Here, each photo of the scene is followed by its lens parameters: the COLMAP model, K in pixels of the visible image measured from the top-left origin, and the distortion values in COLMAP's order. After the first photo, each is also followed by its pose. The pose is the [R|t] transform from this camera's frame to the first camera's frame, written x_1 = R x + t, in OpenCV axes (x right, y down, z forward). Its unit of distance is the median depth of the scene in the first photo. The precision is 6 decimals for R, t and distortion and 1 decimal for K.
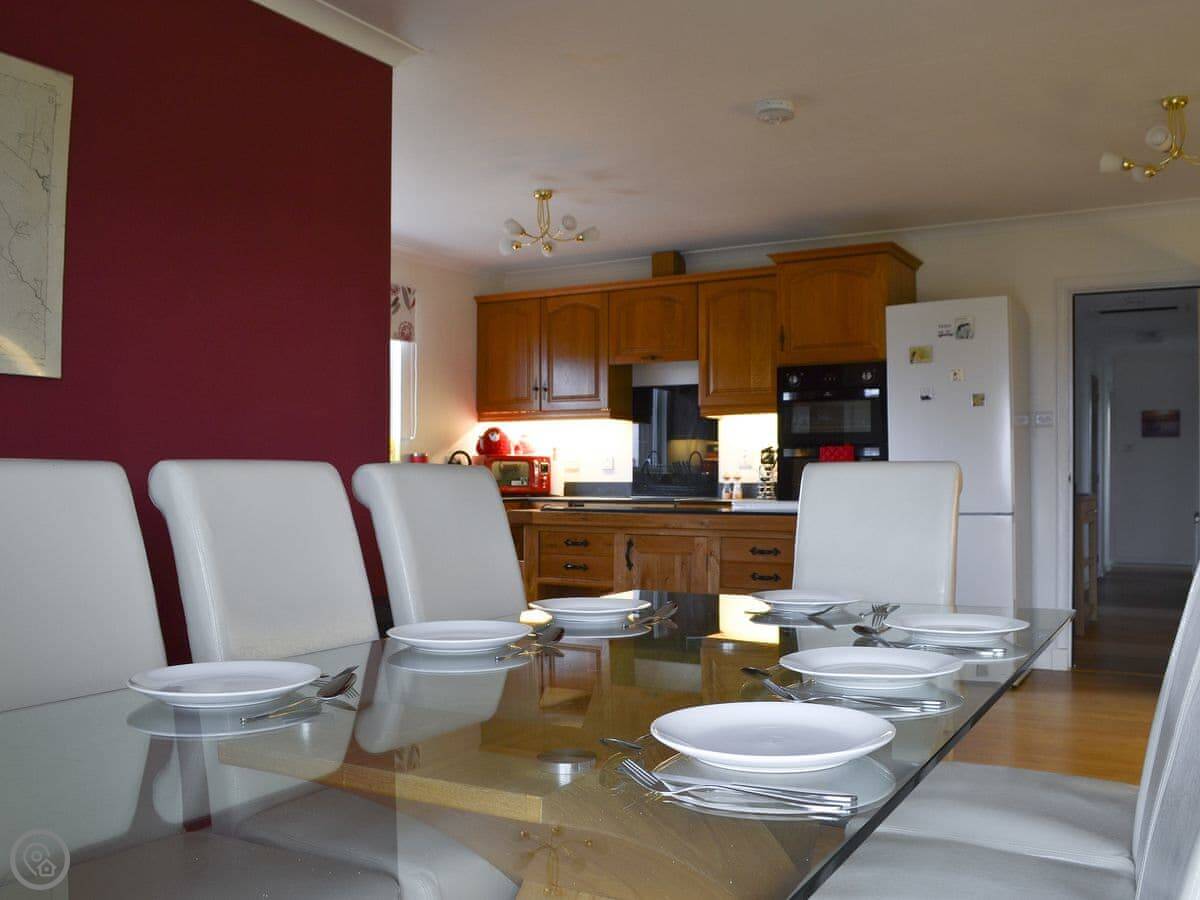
lens RADIAL K [[1054.3, 0, 598.8], [0, 1054.3, 483.5], [0, 0, 1]] dist [-0.076469, 0.009486]
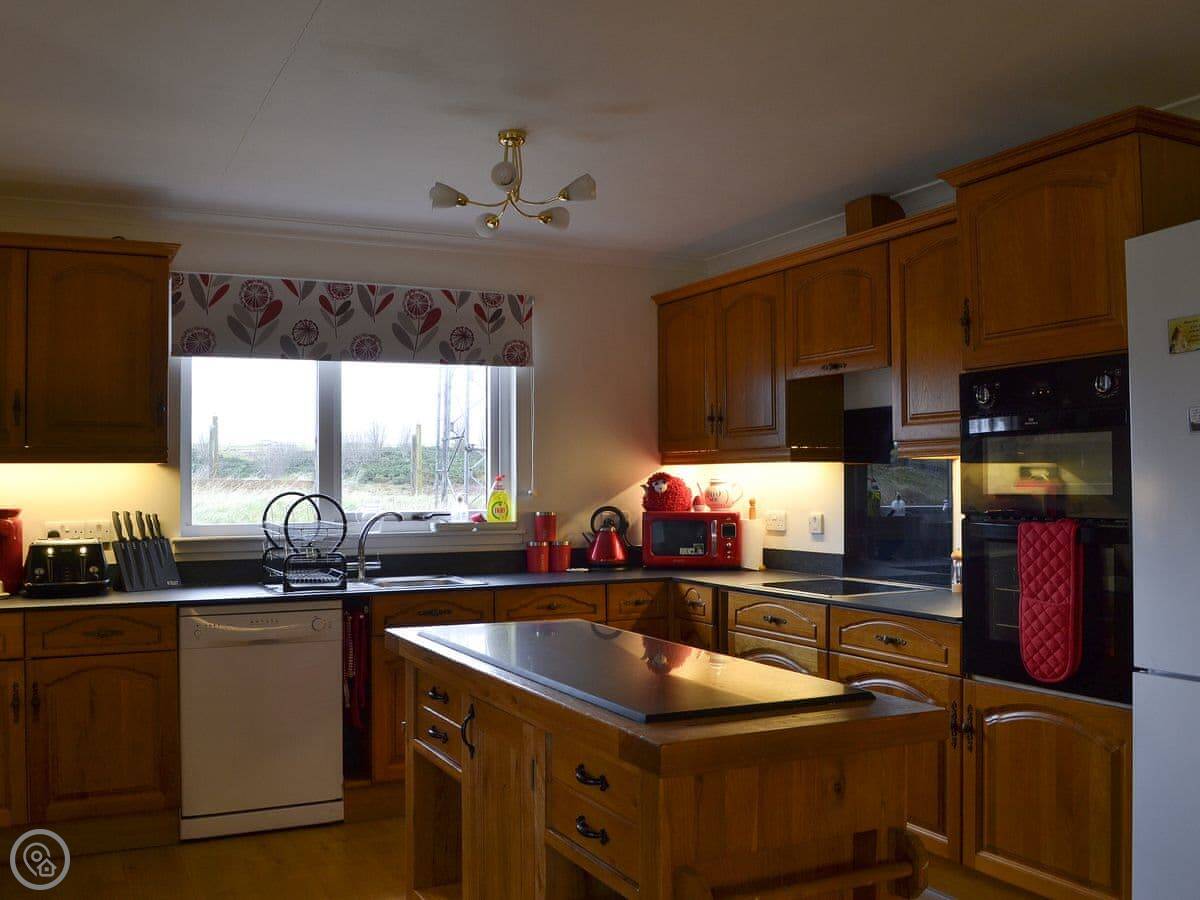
lens RADIAL K [[1054.3, 0, 598.8], [0, 1054.3, 483.5], [0, 0, 1]] dist [-0.076469, 0.009486]
pose [[0.830941, -0.004475, -0.556343, 0.276261], [0.002137, 0.999986, -0.004851, -0.044009], [0.556357, 0.002843, 0.830939, 0.379812]]
